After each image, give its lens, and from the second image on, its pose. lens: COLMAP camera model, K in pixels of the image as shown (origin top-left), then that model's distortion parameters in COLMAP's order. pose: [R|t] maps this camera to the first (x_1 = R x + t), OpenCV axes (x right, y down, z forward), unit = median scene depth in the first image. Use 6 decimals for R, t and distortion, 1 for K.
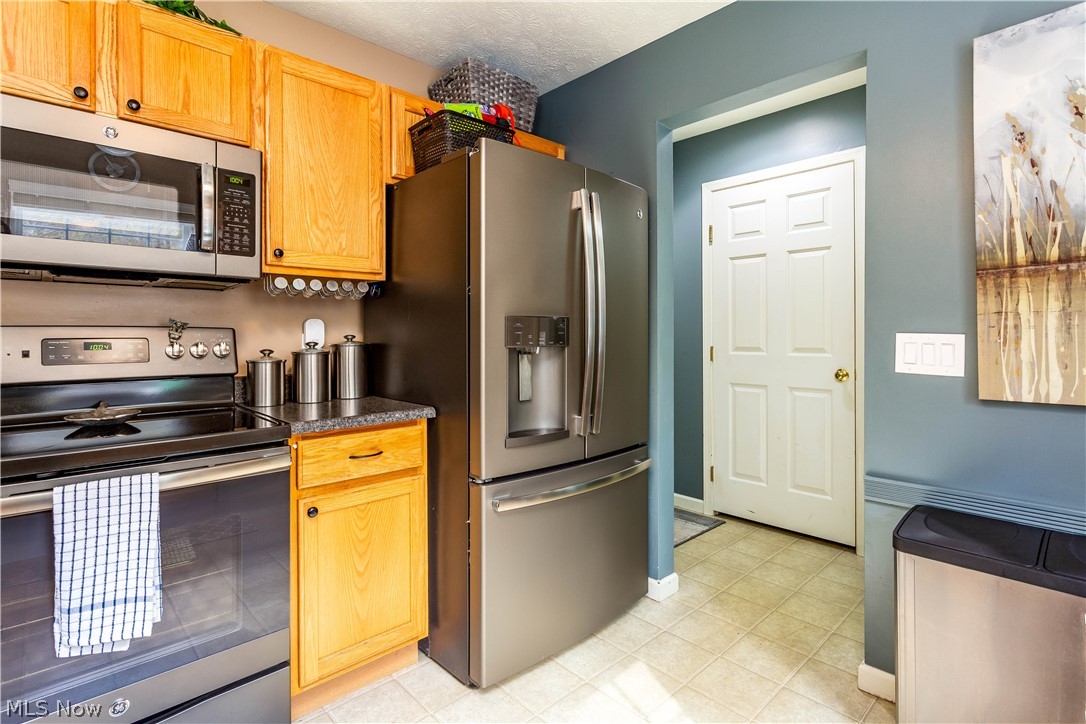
lens RADIAL K [[524.8, 0, 552.4], [0, 524.8, 335.8], [0, 0, 1]] dist [-0.004750, -0.000944]
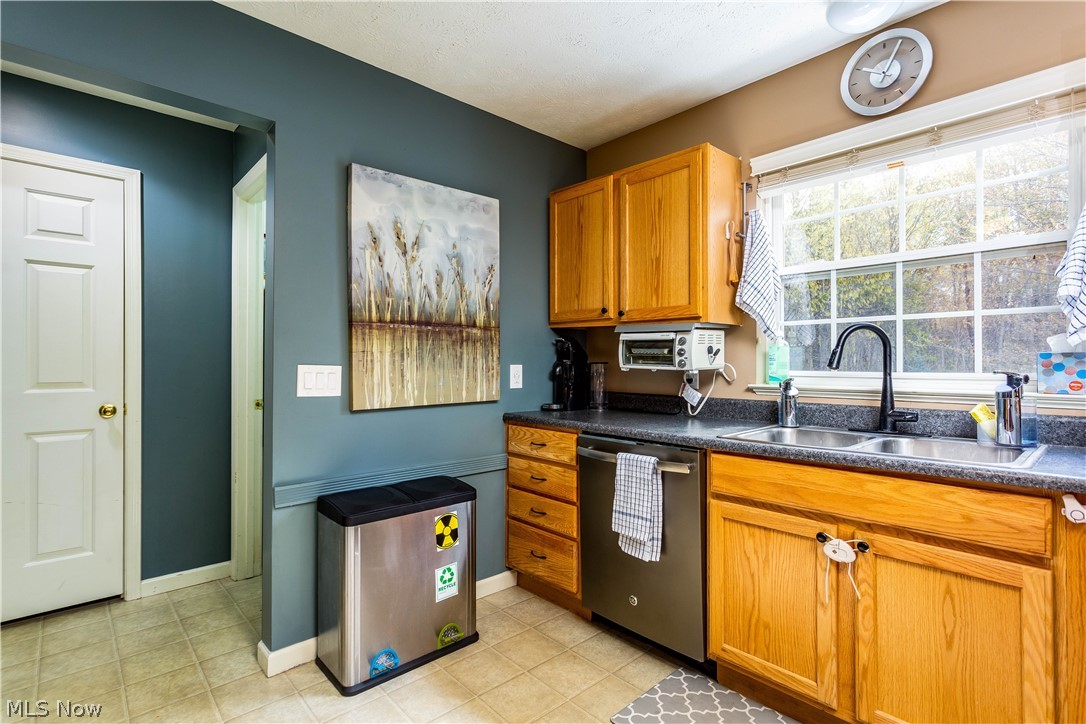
lens RADIAL K [[524.8, 0, 542.7], [0, 524.8, 358.3], [0, 0, 1]] dist [-0.004750, -0.000944]
pose [[0.027462, 0.013251, 0.999535, -0.677783], [0.003311, 0.999905, -0.013347, -0.002663], [-0.999617, 0.003676, 0.027415, 0.461012]]
